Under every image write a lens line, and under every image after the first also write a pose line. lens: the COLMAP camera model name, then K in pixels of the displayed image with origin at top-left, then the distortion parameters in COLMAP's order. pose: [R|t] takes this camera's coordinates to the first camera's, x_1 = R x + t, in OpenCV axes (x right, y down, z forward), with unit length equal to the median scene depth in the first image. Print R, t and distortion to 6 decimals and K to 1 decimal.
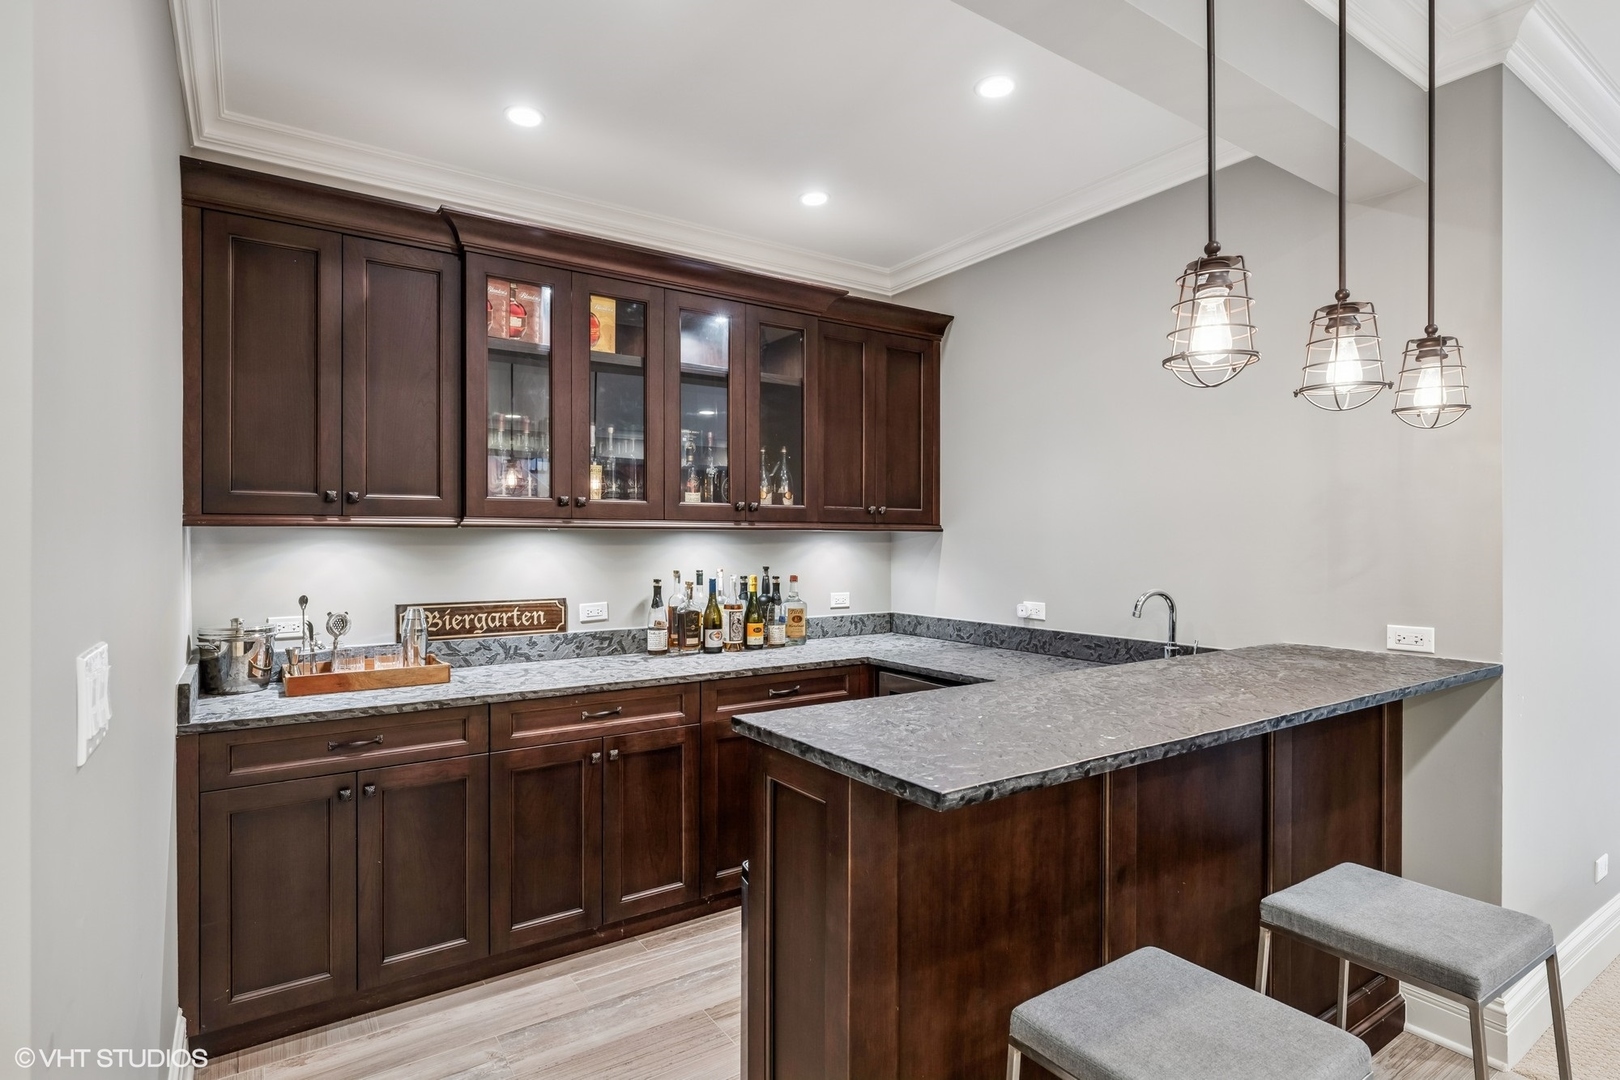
lens RADIAL K [[824.7, 0, 809.2], [0, 824.7, 544.4], [0, 0, 1]] dist [-0.002502, -0.000187]
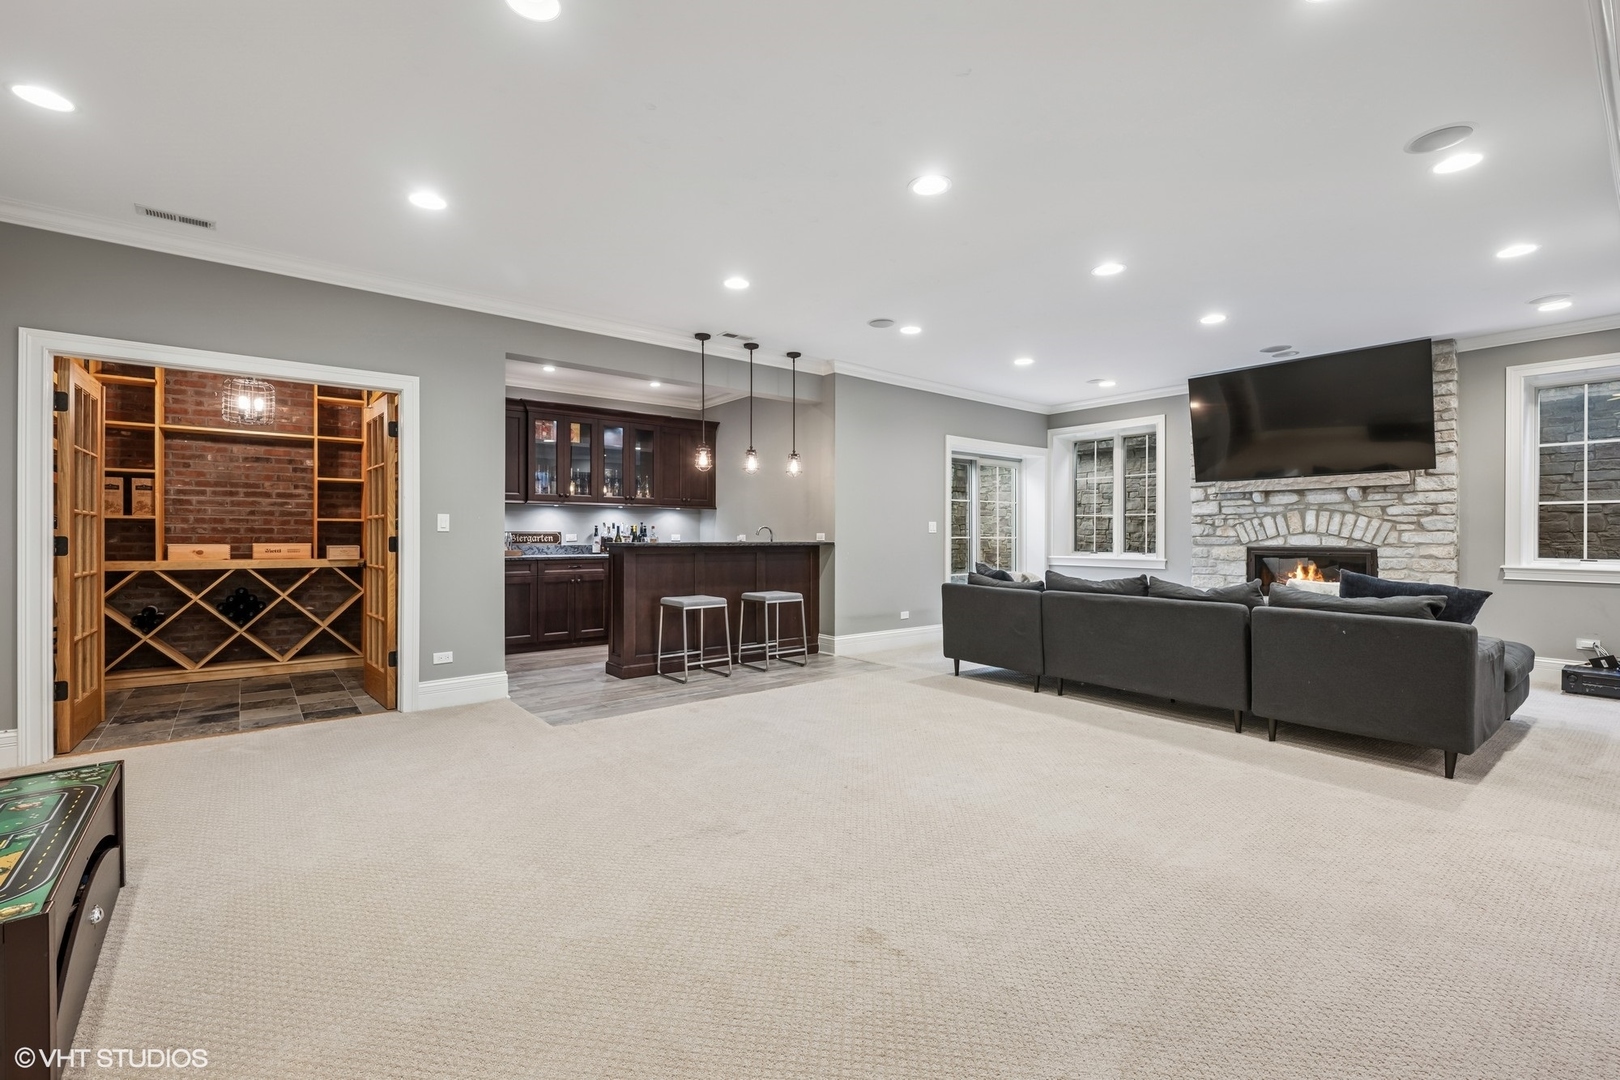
lens RADIAL K [[672.9, 0, 804.8], [0, 672.9, 531.8], [0, 0, 1]] dist [-0.009062, -0.001759]
pose [[0.996316, 0.000687, 0.085760, 0.314094], [-0.000147, 0.999980, -0.006306, 0.080550], [-0.085763, 0.006270, 0.996296, -1.270441]]
